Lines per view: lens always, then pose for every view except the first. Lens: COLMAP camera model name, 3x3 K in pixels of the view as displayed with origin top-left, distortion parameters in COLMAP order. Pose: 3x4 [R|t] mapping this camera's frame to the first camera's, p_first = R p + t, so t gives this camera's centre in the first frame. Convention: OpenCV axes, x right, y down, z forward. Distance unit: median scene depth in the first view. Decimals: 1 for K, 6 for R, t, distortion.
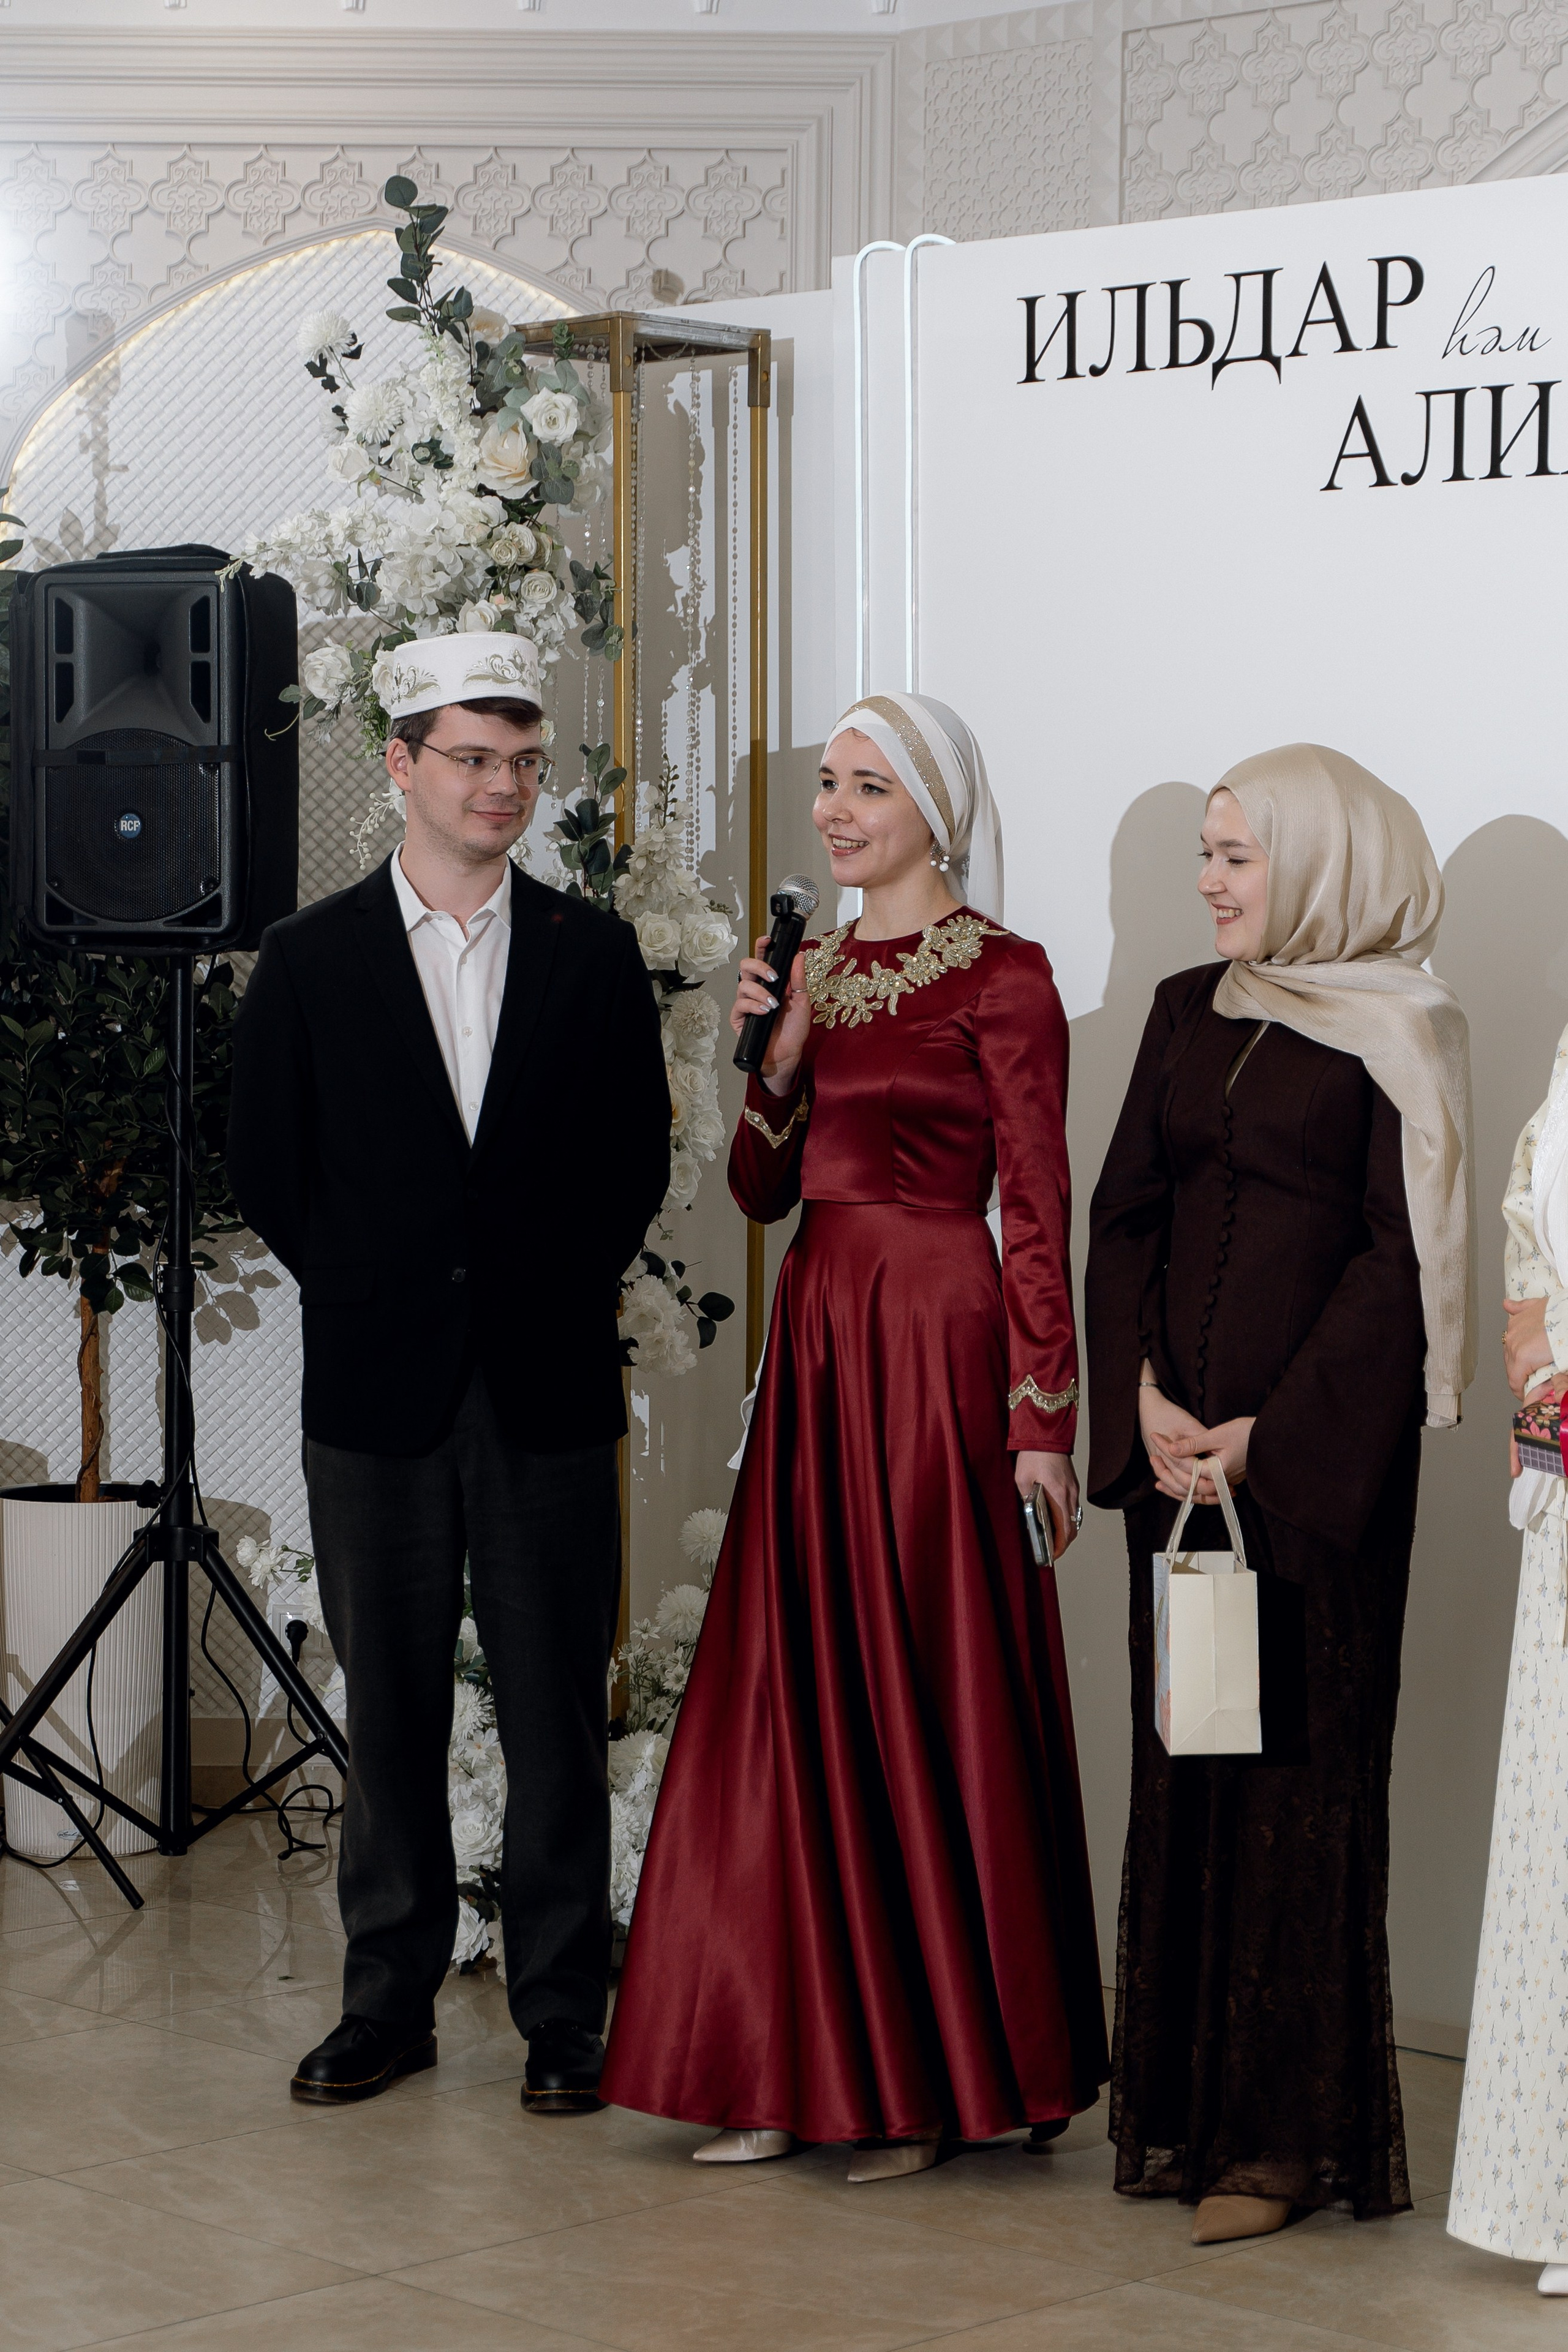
lens RADIAL K [[4951.0, 0, 785.2], [0, 4951.0, 1173.8], [0, 0, 1]] dist [0.021086, 0.173234]
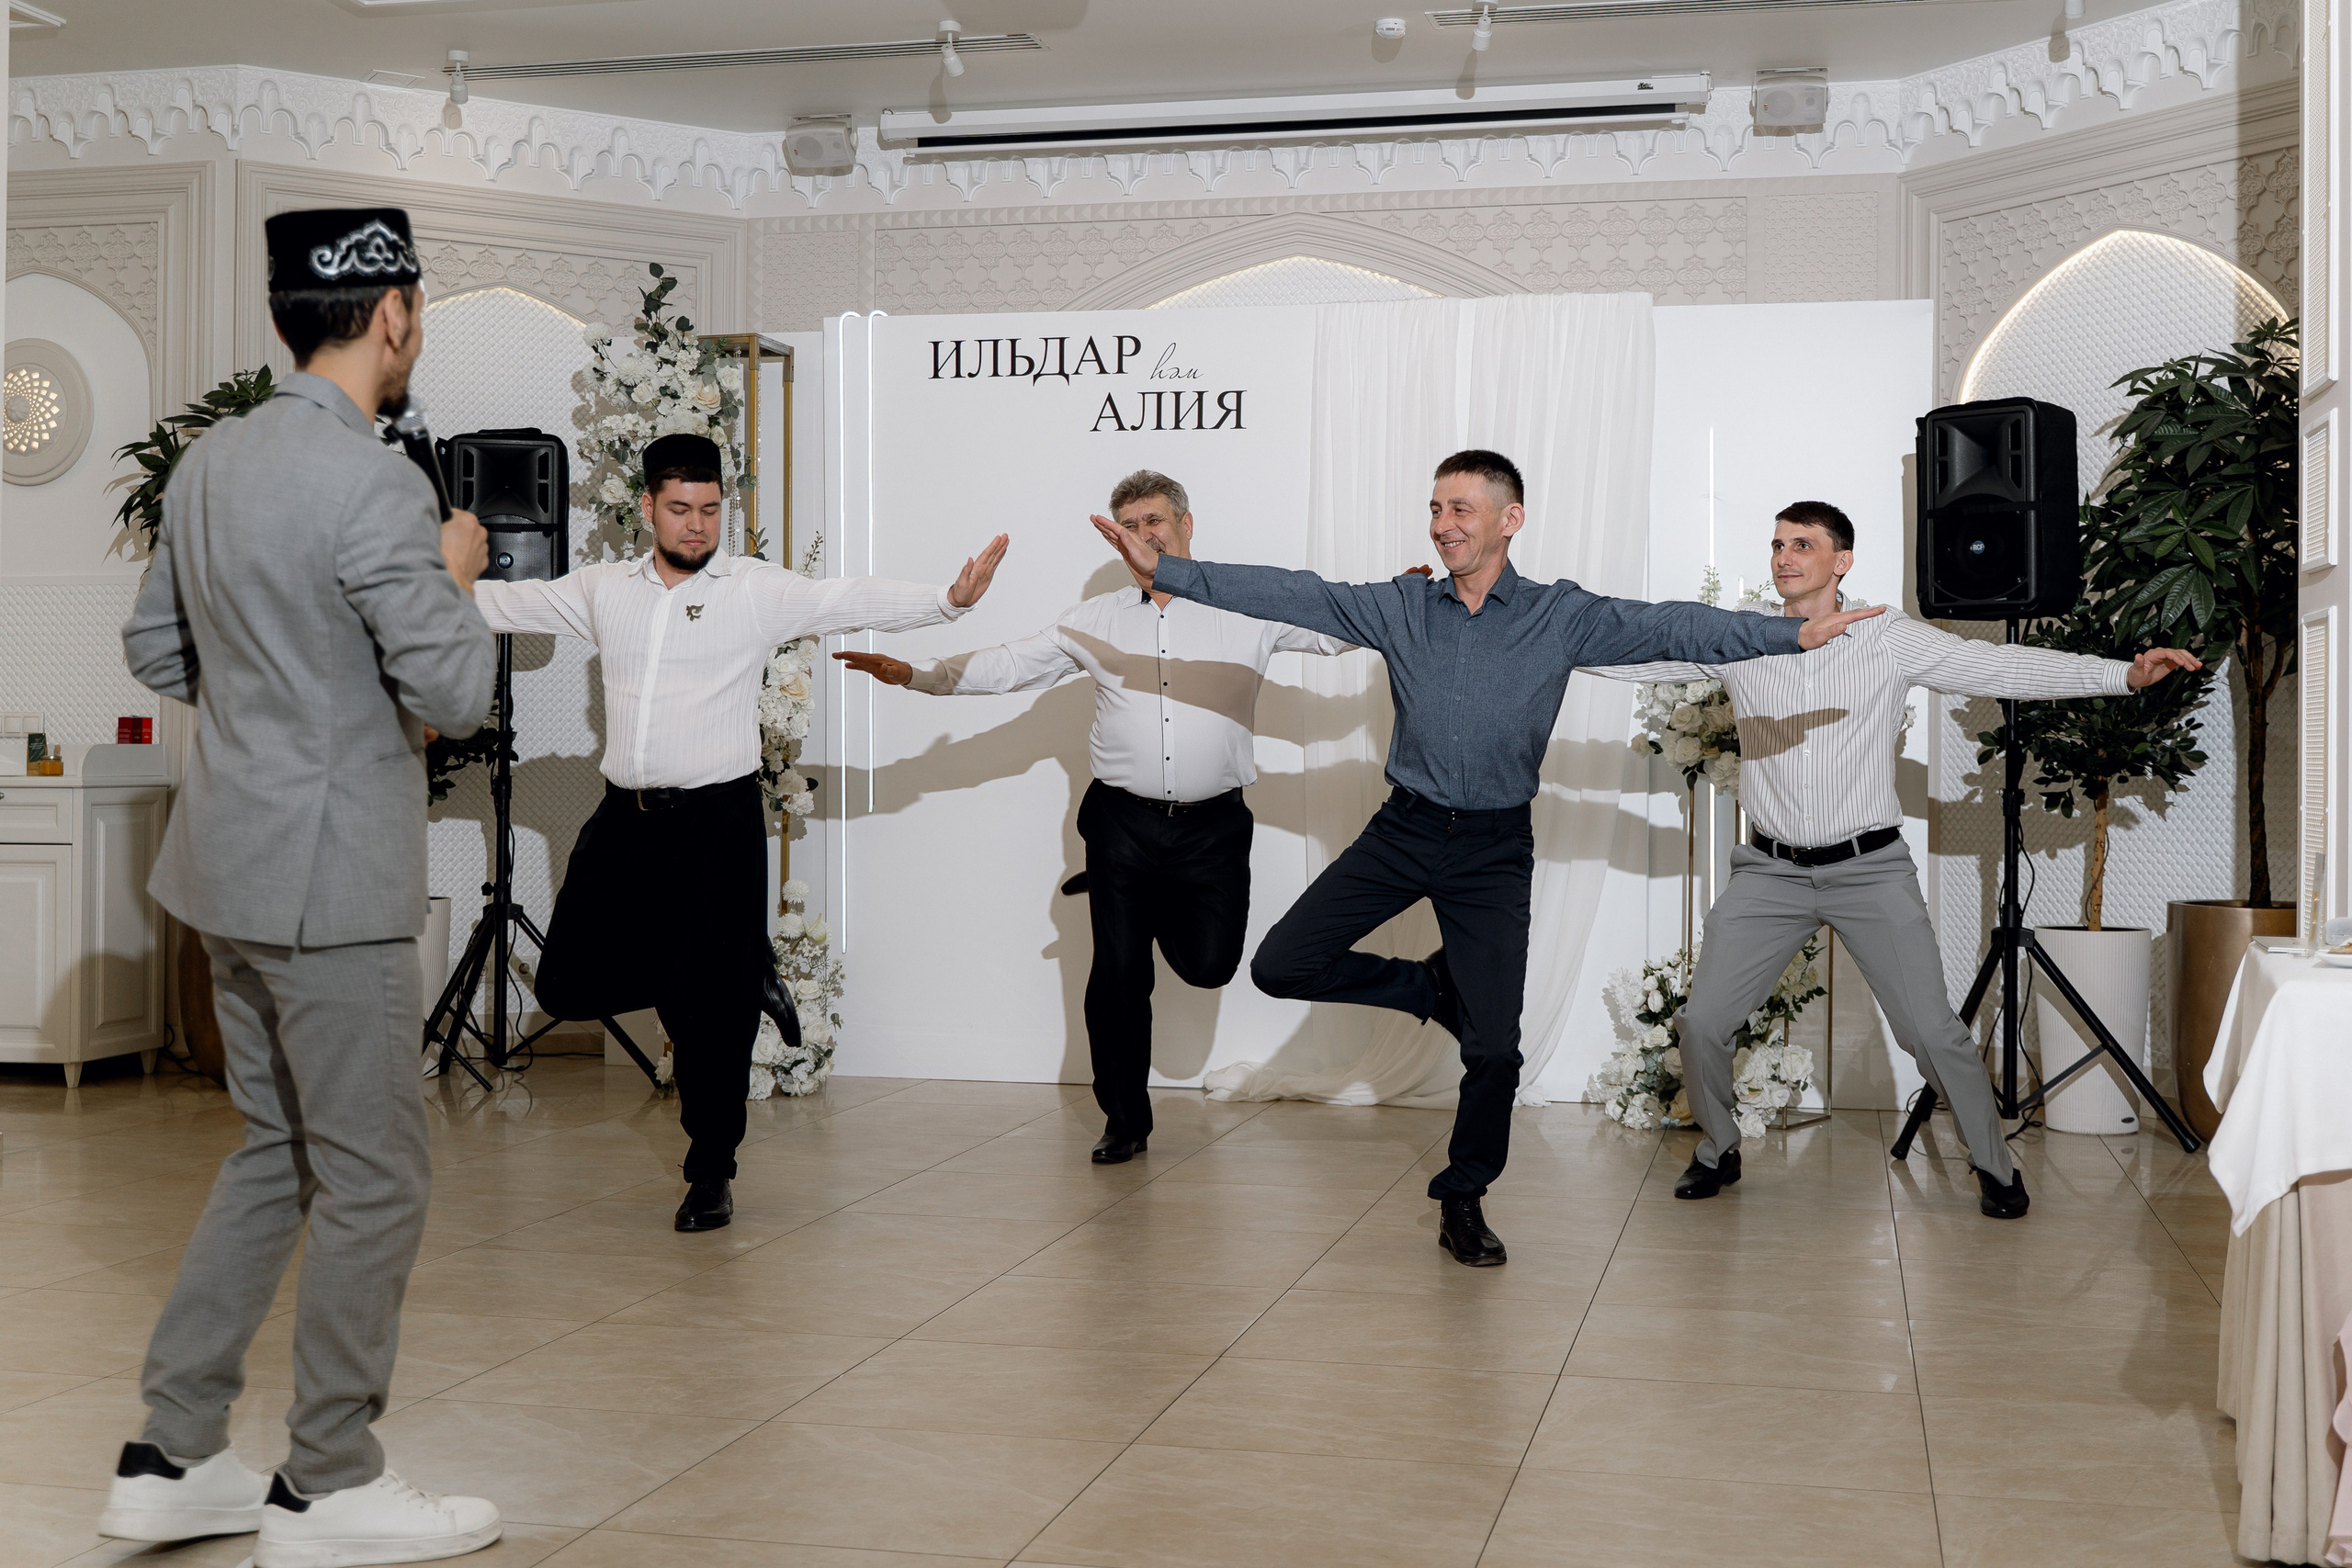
lens RADIAL K [[2597.1, 0, 1267.9], [0, 2597.1, 732.8], [0, 0, 1]] dist [-0.009679, -0.011615]
pose [[0.846741, 0.000142, 0.532005, -0.479416], [0.027218, 0.998679, -0.043587, 0.062670], [-0.531309, 0.051387, 0.845618, -0.088791]]
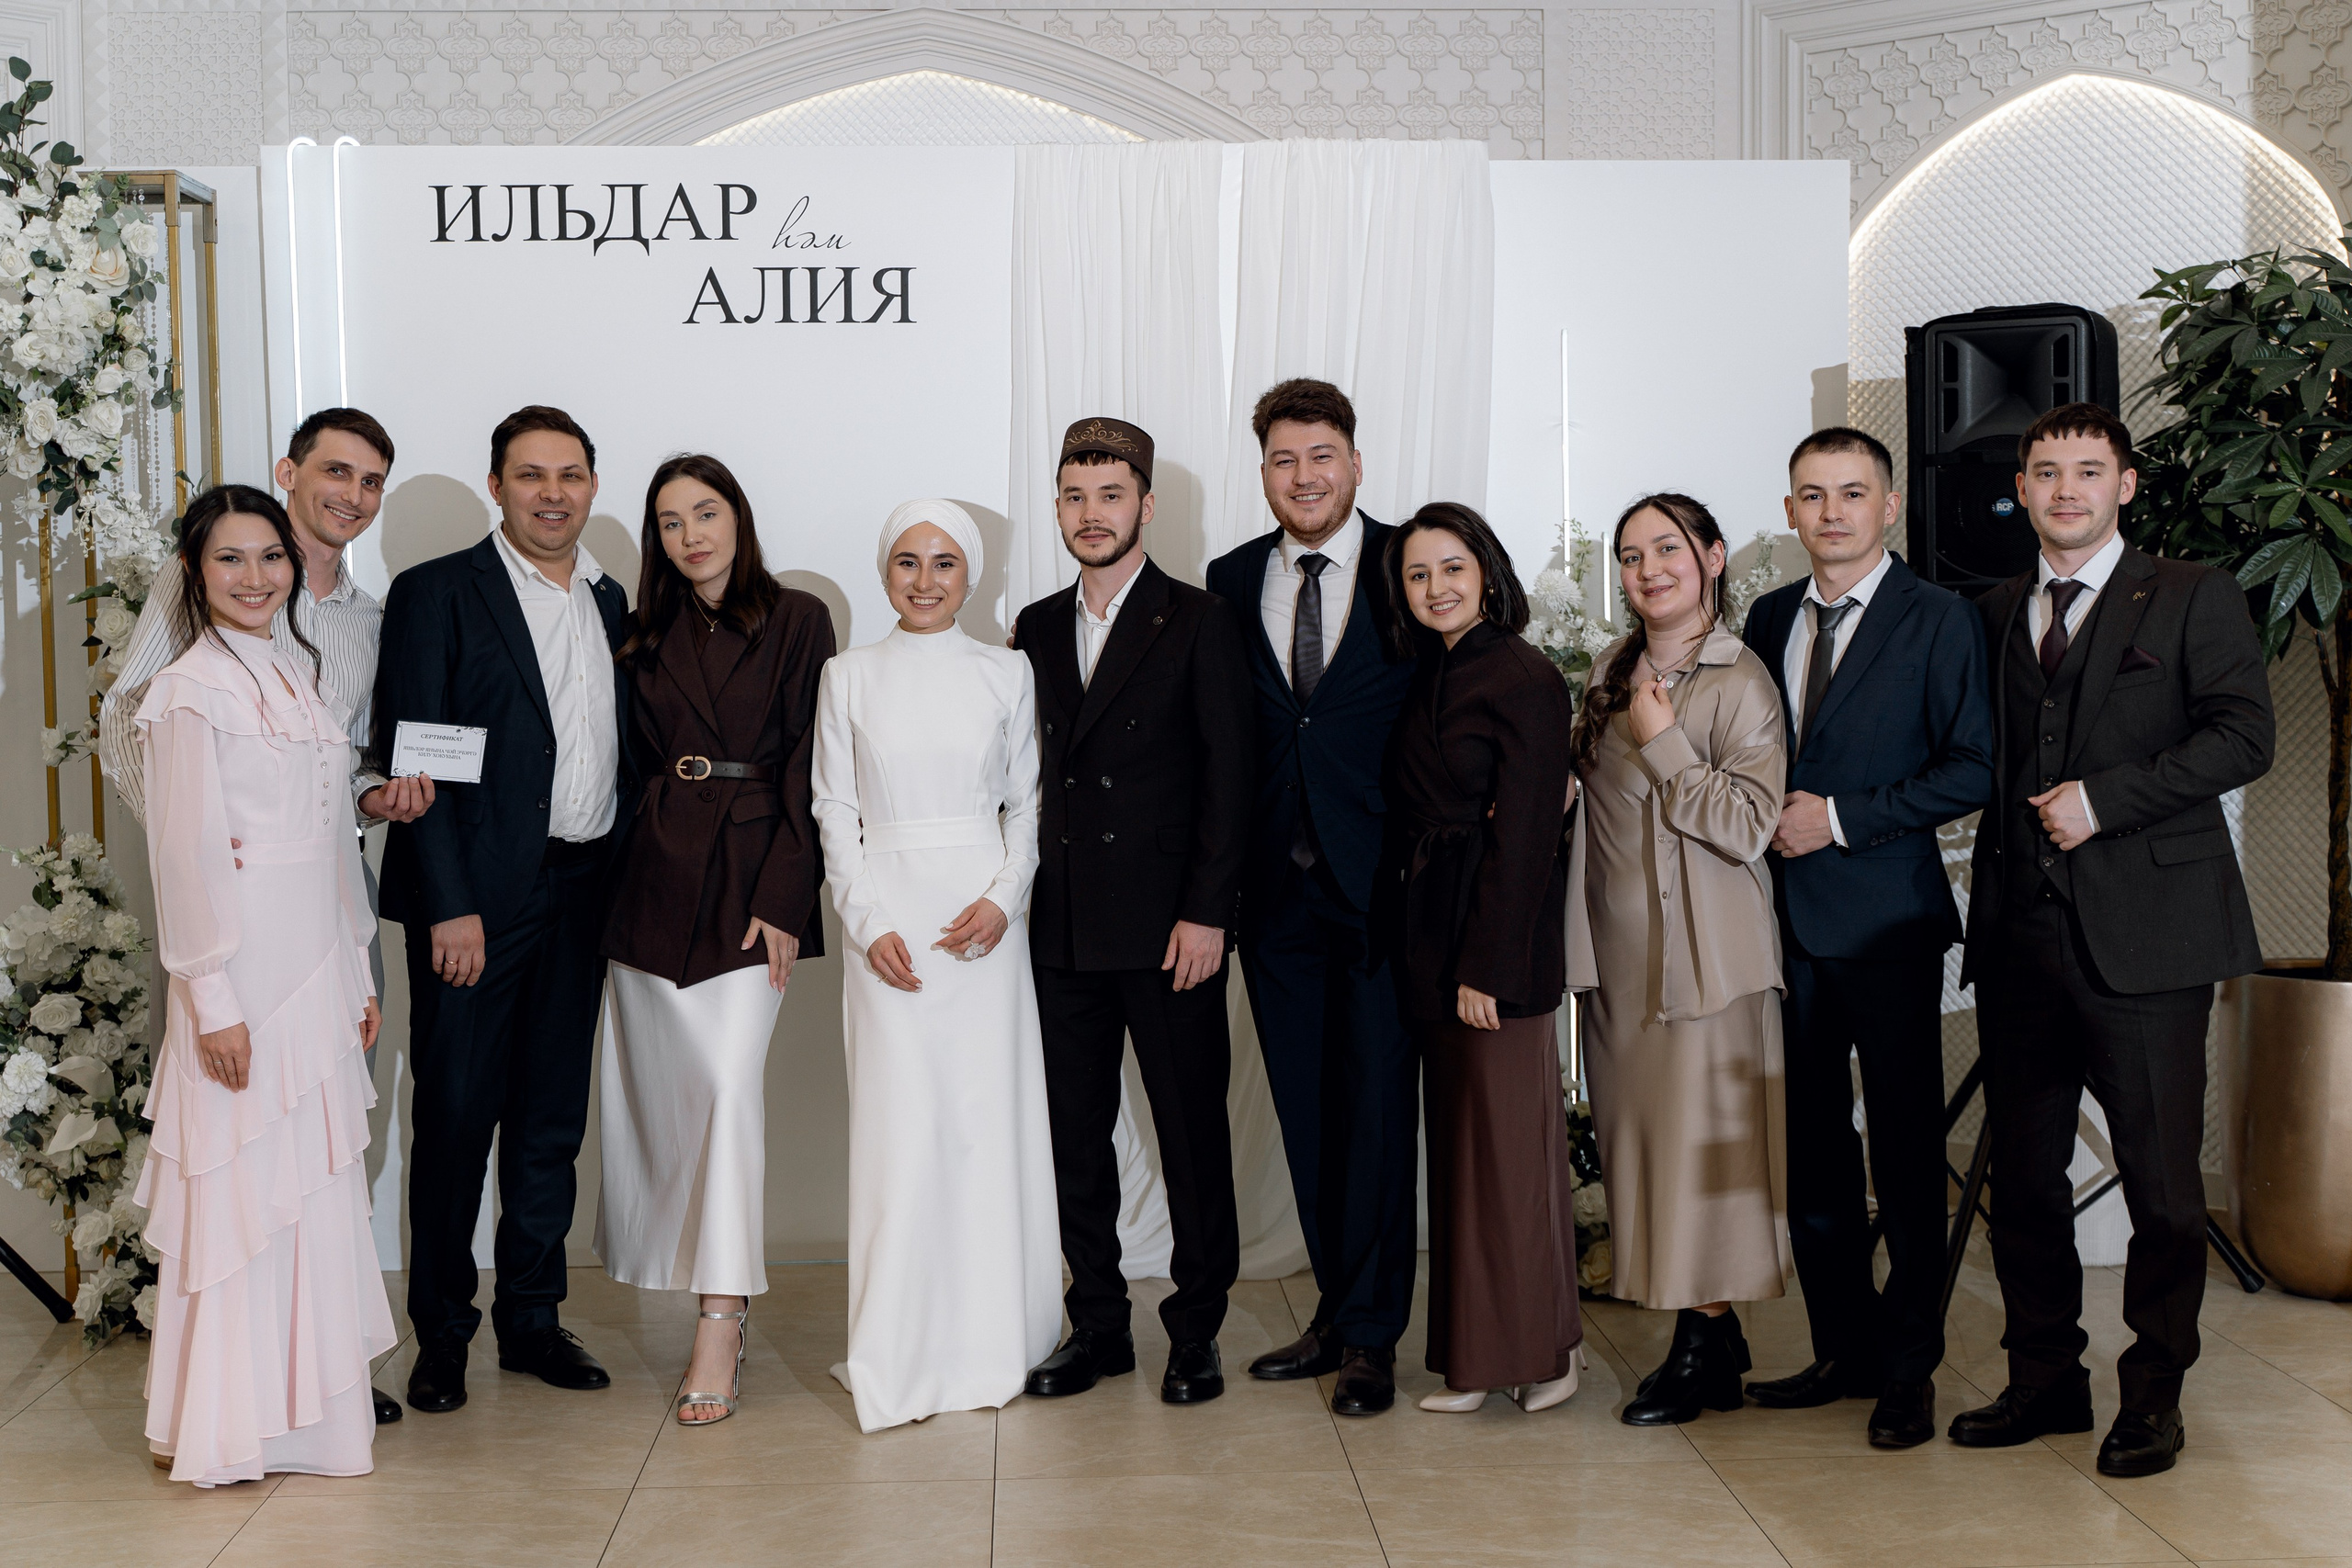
lens RADIAL K [[2980.8, 0, 1176.0], [0, 2980.8, 784.0], [0, 0, 1]] dist [-0.004403, -0.031335]
pose [[0.678810, -0.056668, 0.732125, -0.505743], [0.053789, 0.998177, 0.027388, -0.004765], [-0.732342, 0.020789, 0.680620, 0.216954]]
